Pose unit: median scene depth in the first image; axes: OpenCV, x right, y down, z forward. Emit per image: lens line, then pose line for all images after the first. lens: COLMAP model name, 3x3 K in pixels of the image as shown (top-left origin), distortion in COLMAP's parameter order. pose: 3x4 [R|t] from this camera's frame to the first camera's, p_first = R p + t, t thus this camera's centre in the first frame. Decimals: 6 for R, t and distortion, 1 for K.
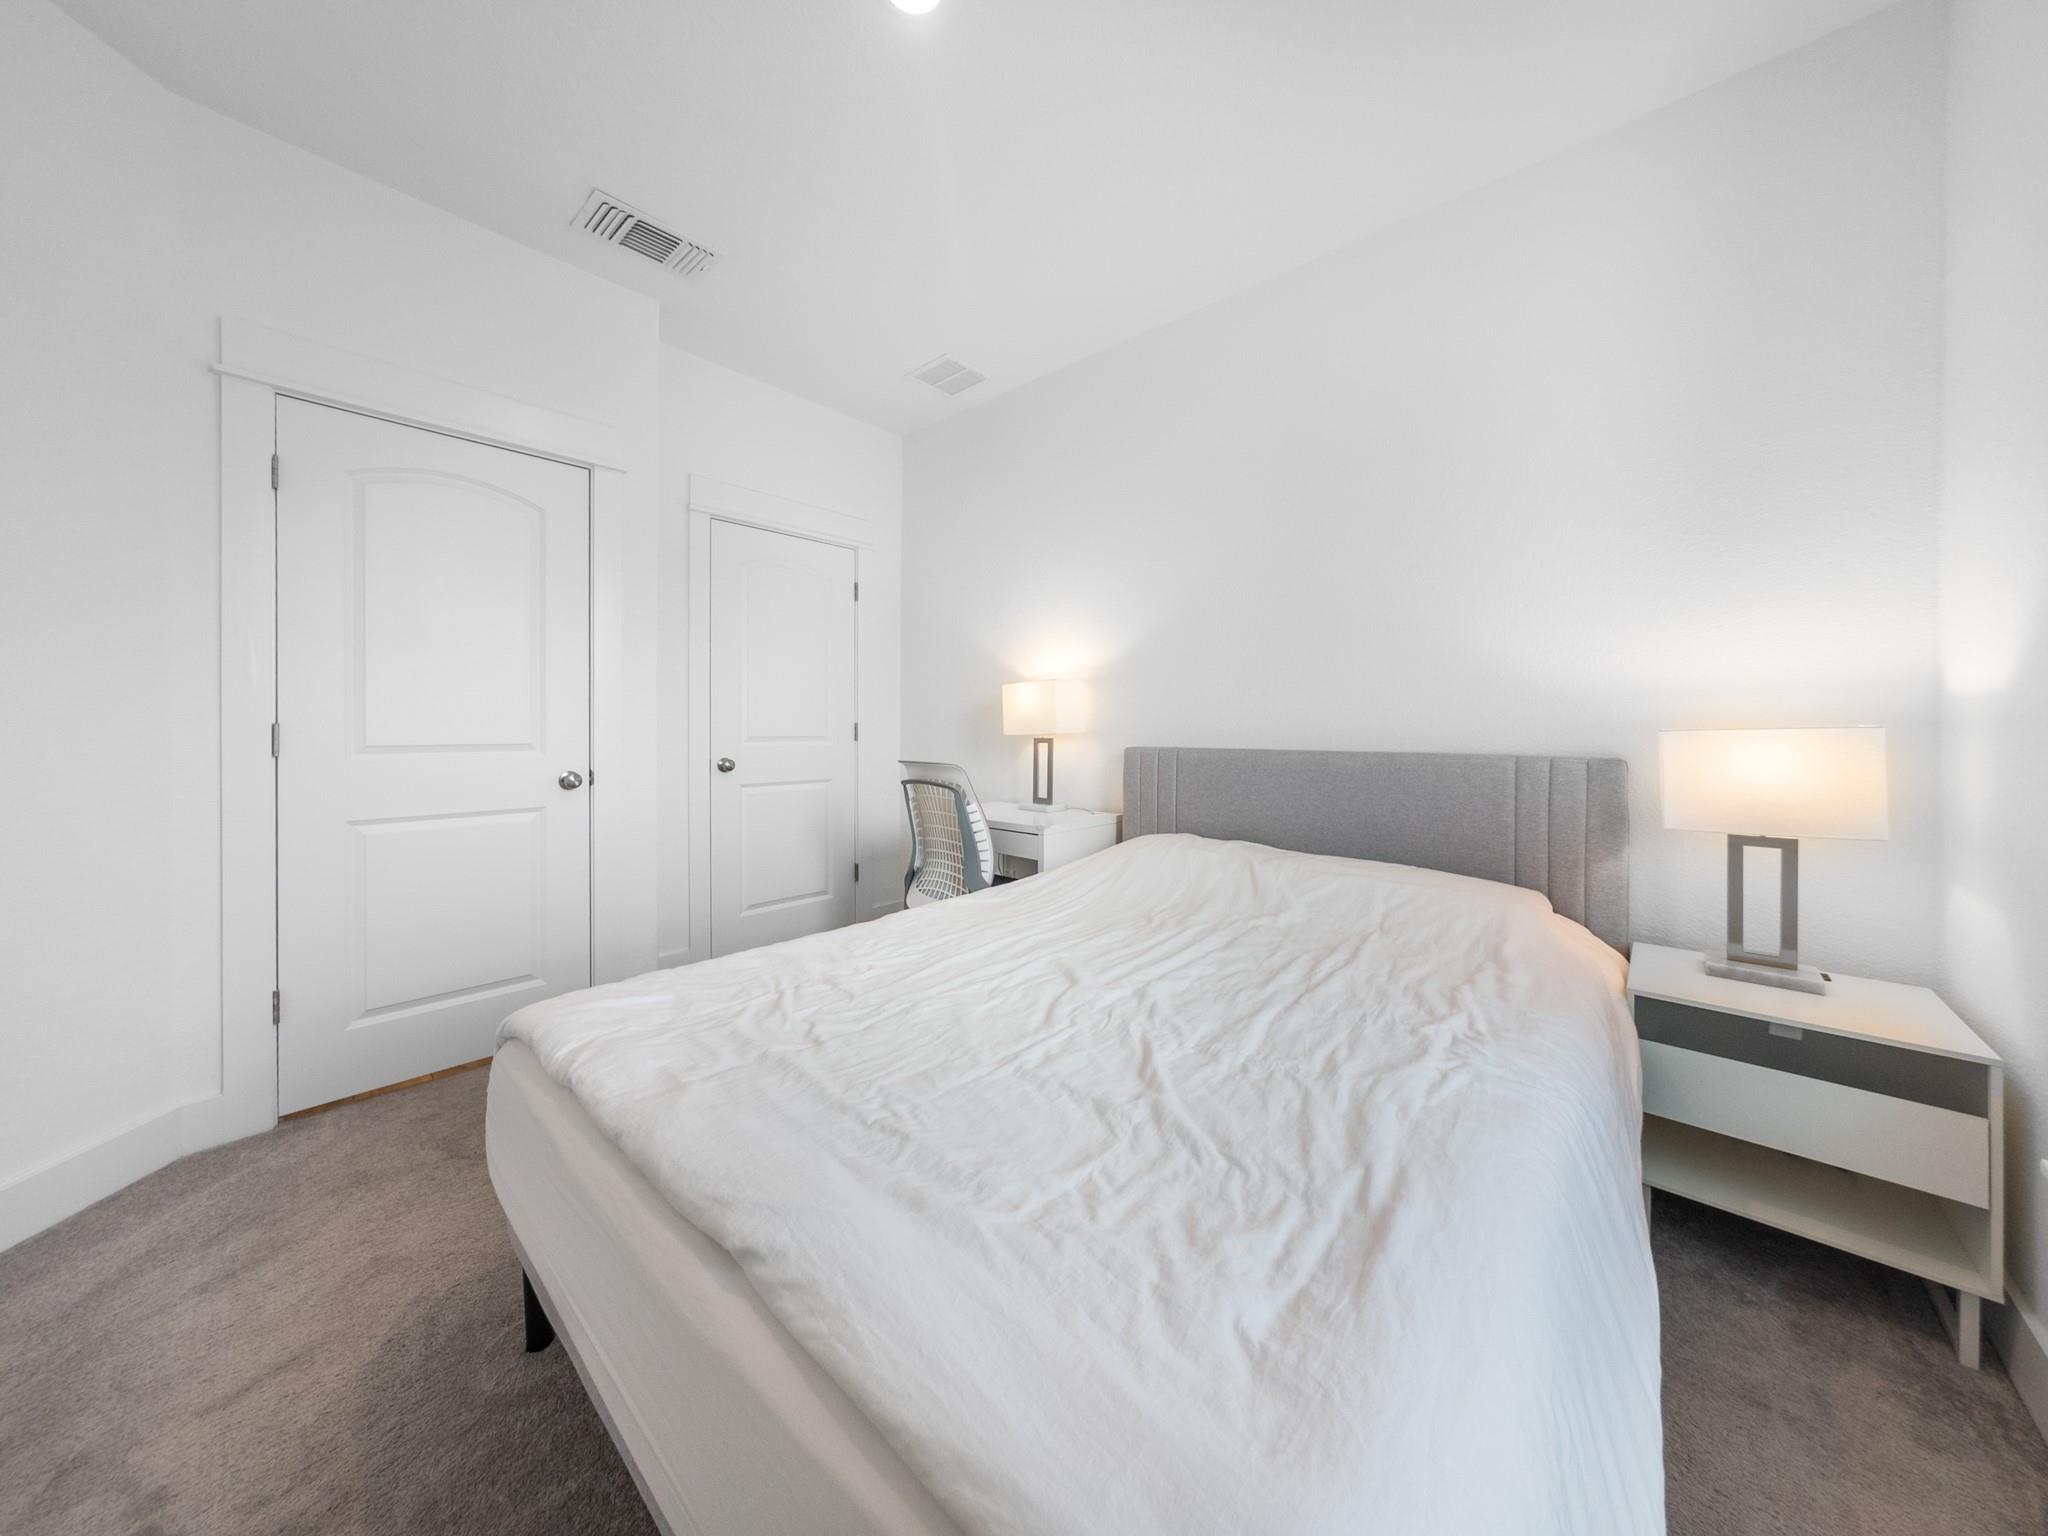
lens RADIAL K [[693.7, 0, 1003.3], [0, 693.7, 726.9], [0, 0, 1]] dist [-0.007750, 0.003723]
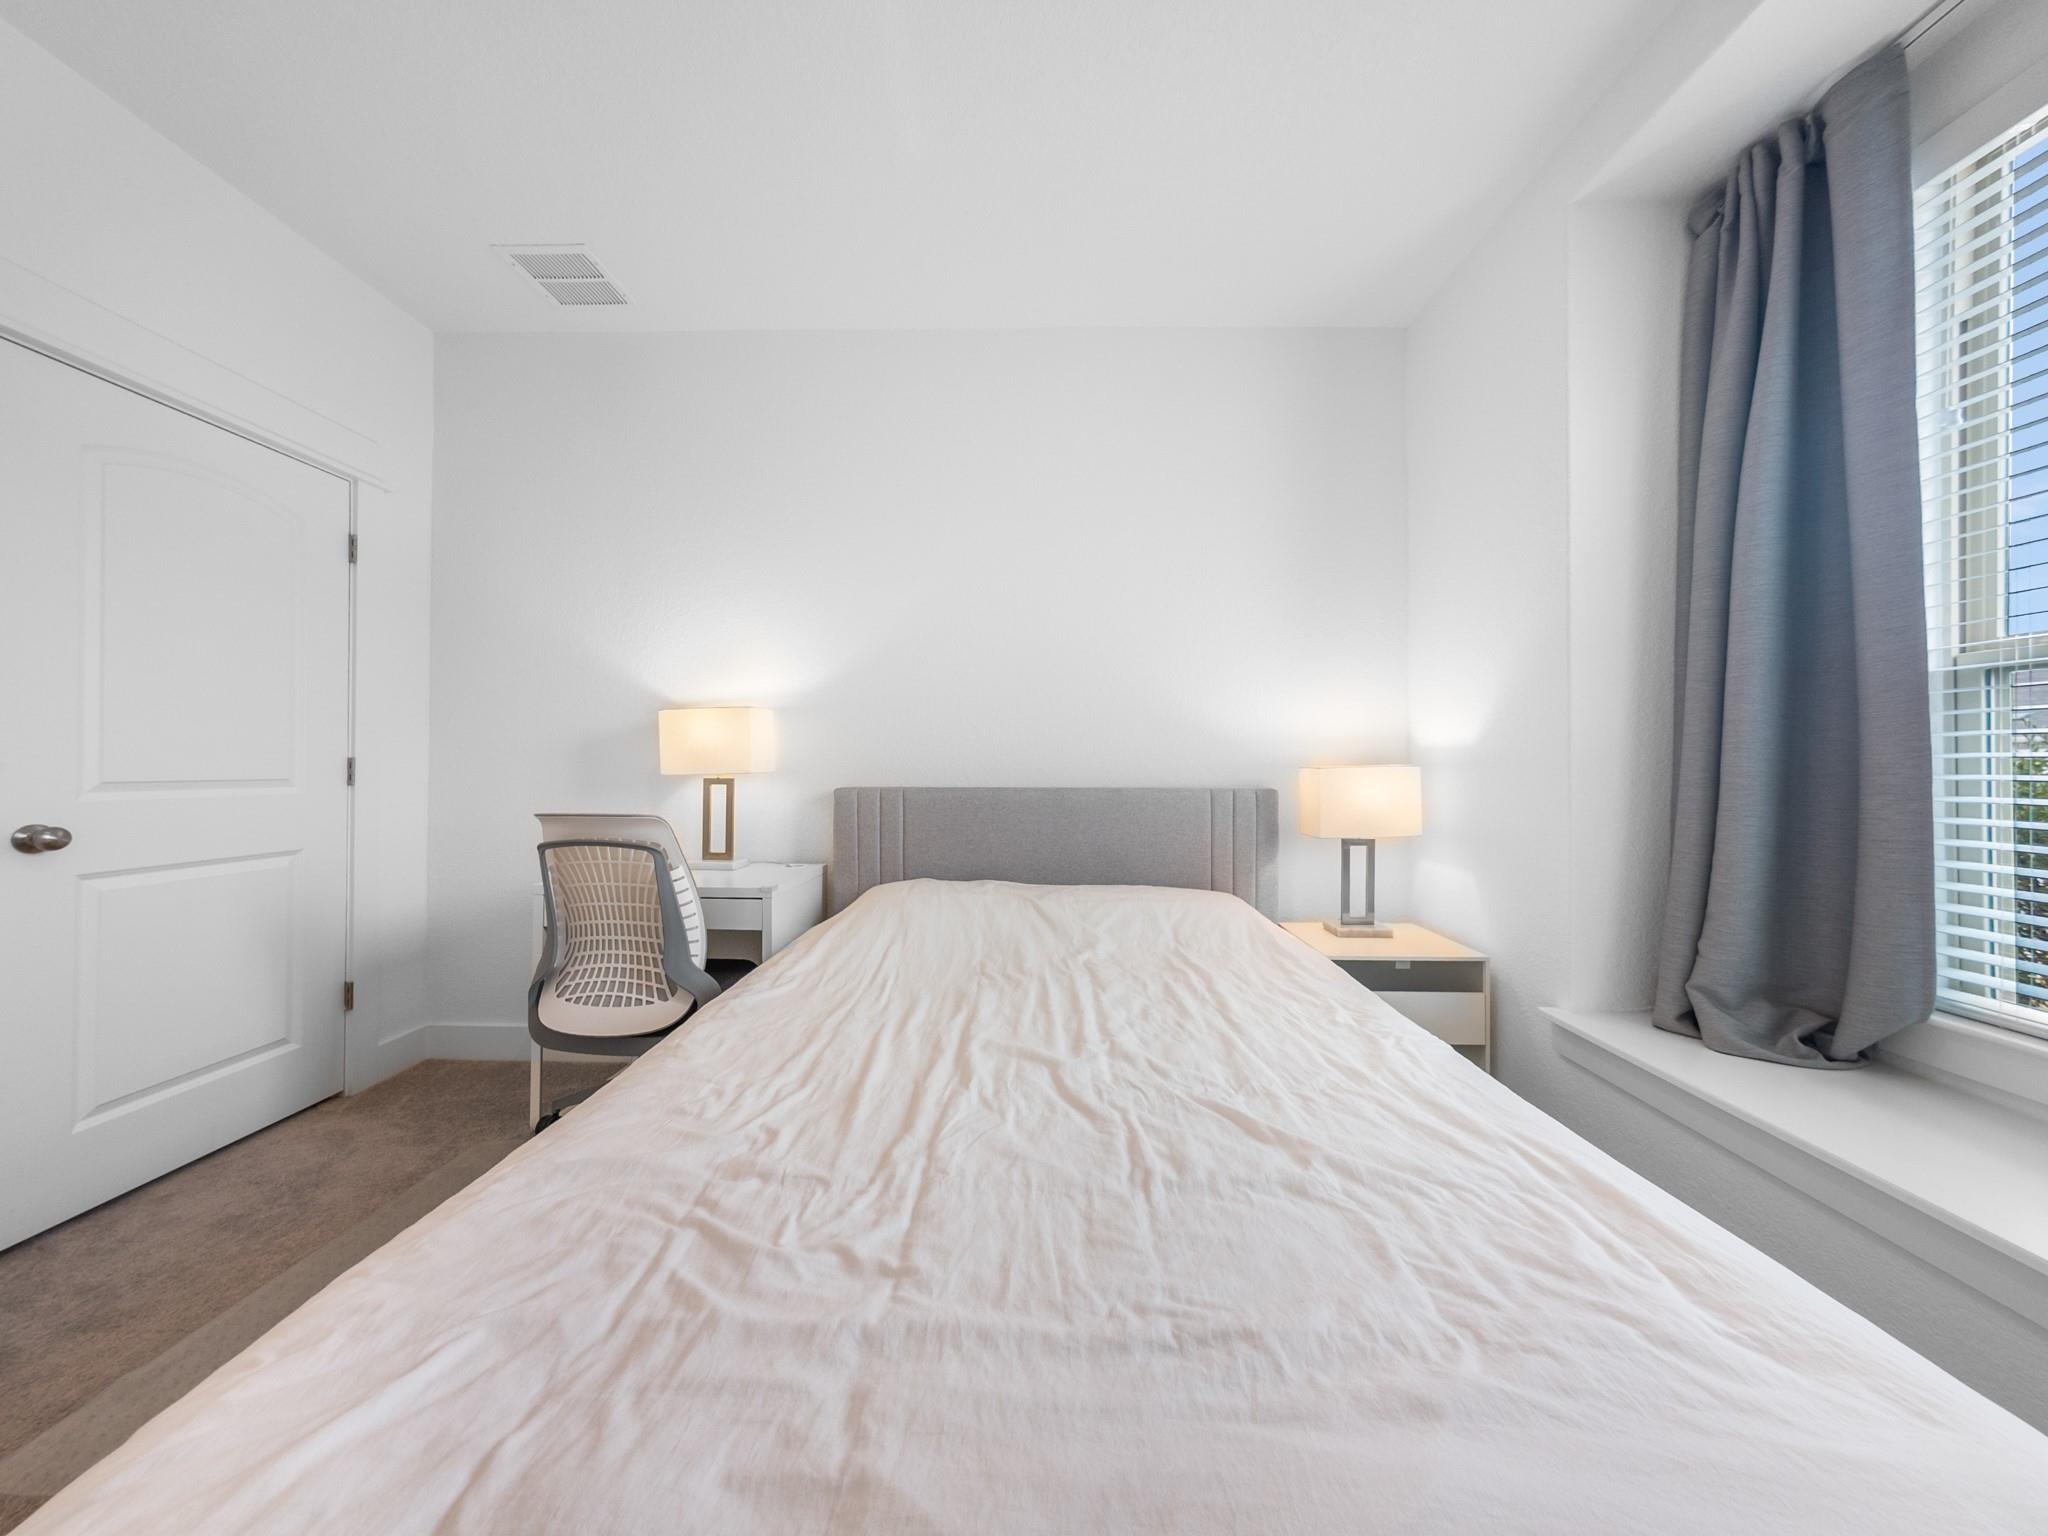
lens RADIAL K [[693.7, 0, 1030.7], [0, 693.7, 760.8], [0, 0, 1]] dist [-0.007750, 0.003723]
pose [[0.752394, 0.006766, 0.658678, -0.424535], [-0.002368, 0.999969, -0.007567, 0.001690], [-0.658709, 0.004134, 0.752387, 0.327002]]
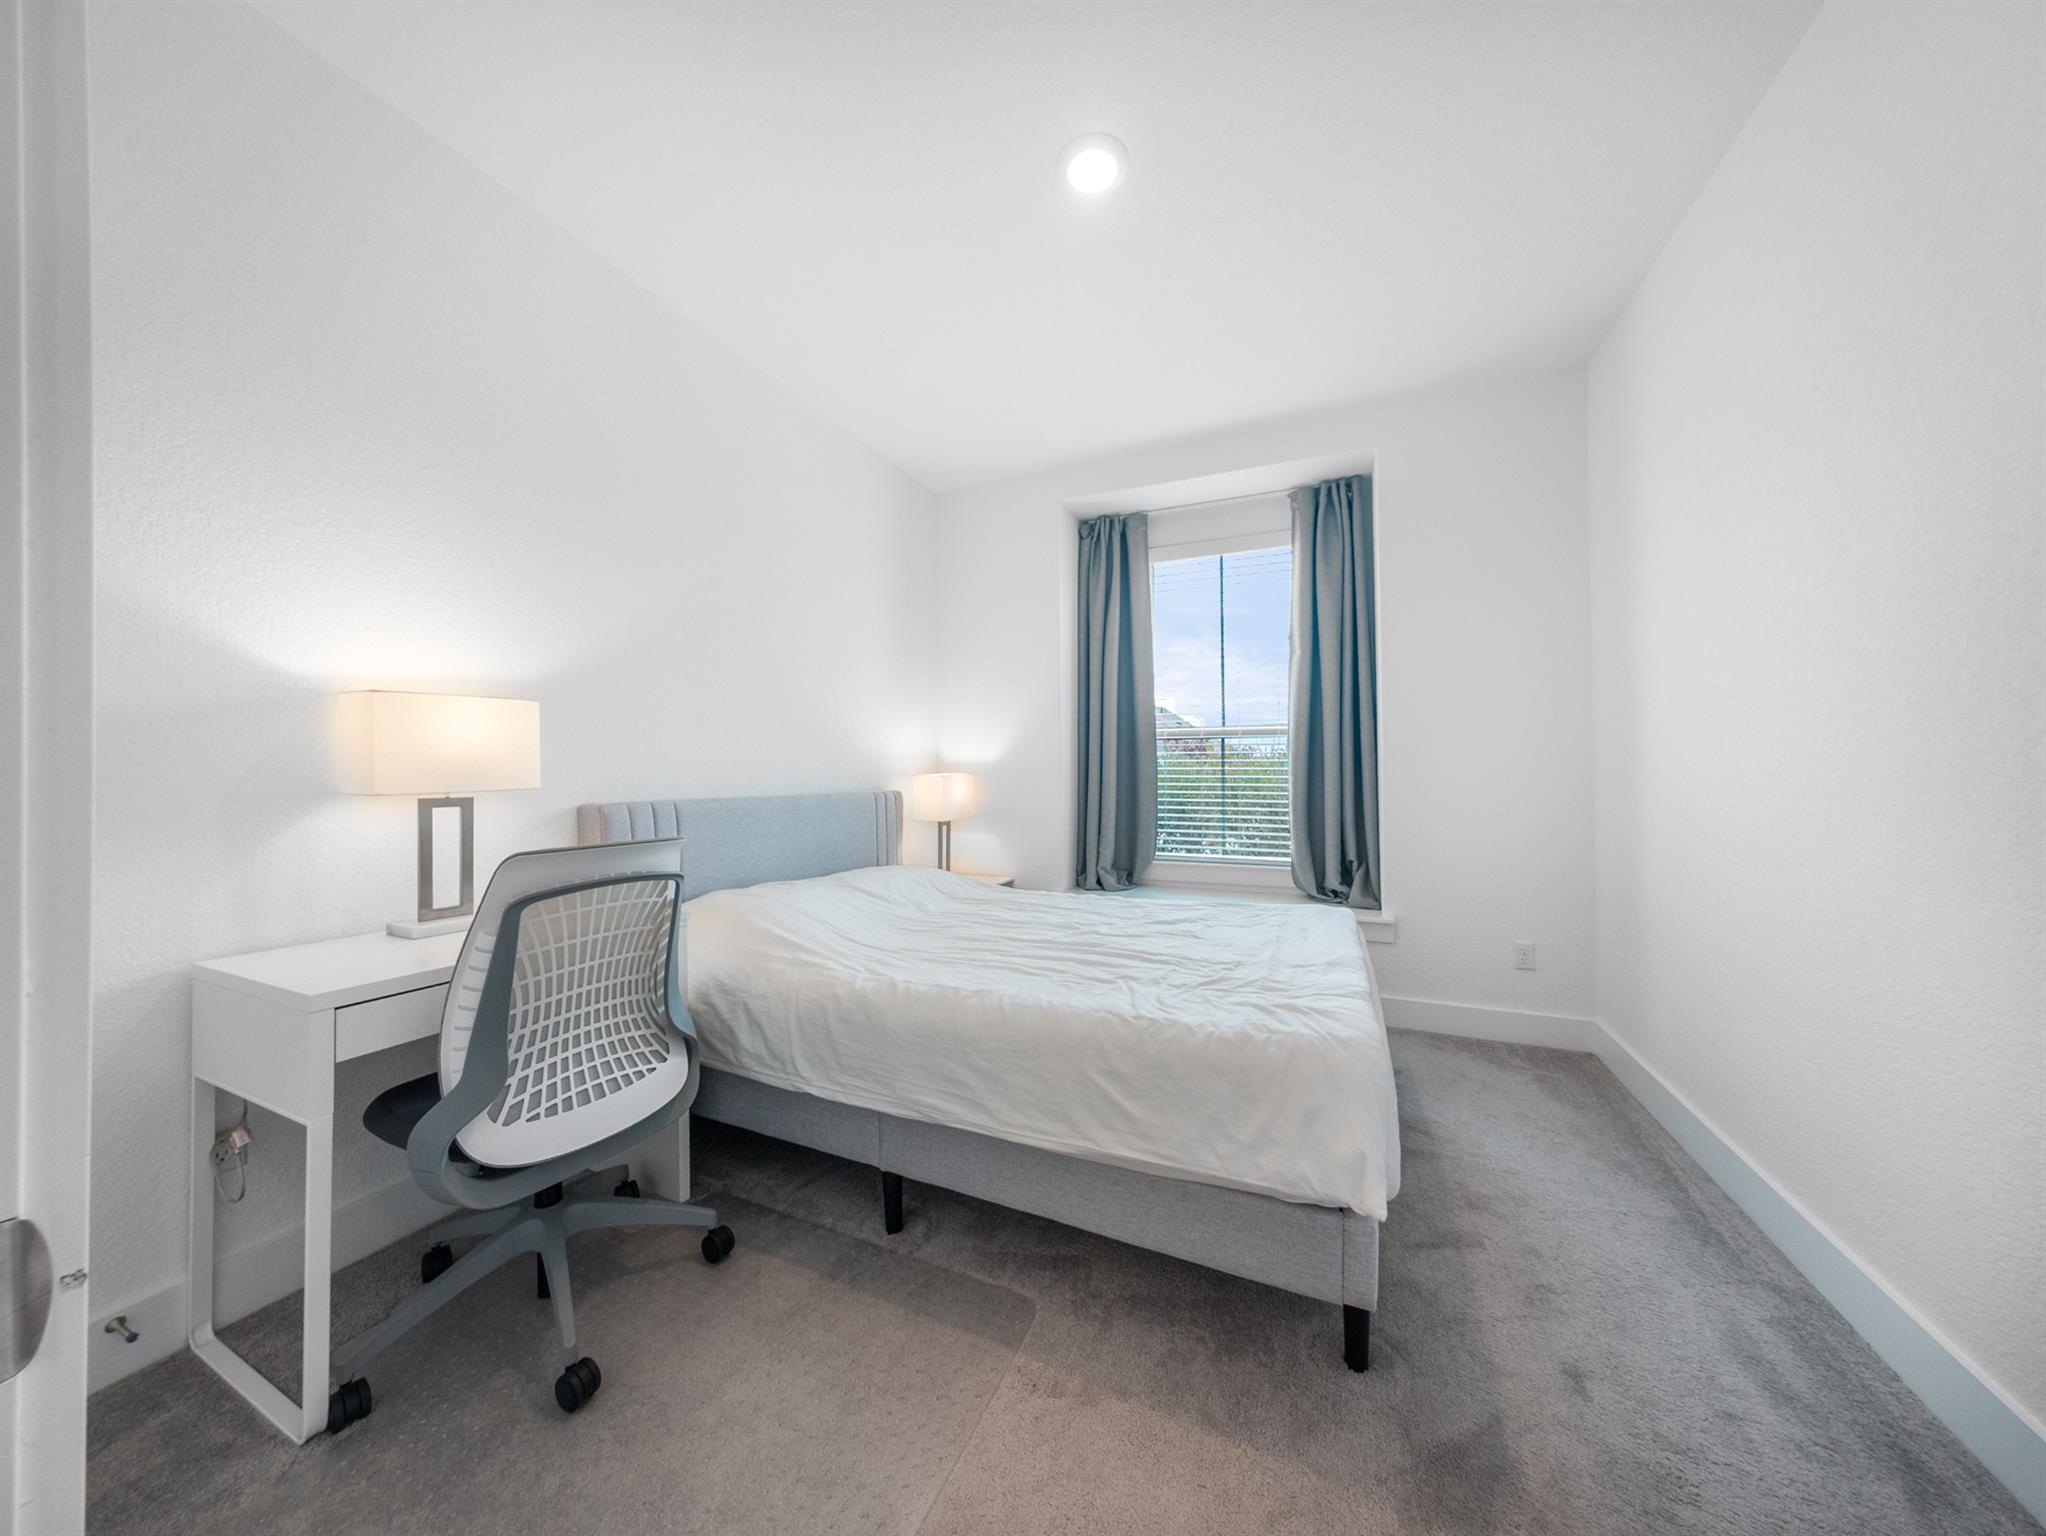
lens RADIAL K [[693.0, 0, 1036.4], [0, 693.0, 769.9], [0, 0, 1]] dist [-0.007750, 0.003723]
pose [[-0.325245, 0.004575, 0.945619, -1.293676], [0.005489, 0.999981, -0.002950, -0.004808], [-0.945614, 0.004231, -0.325264, 1.559341]]
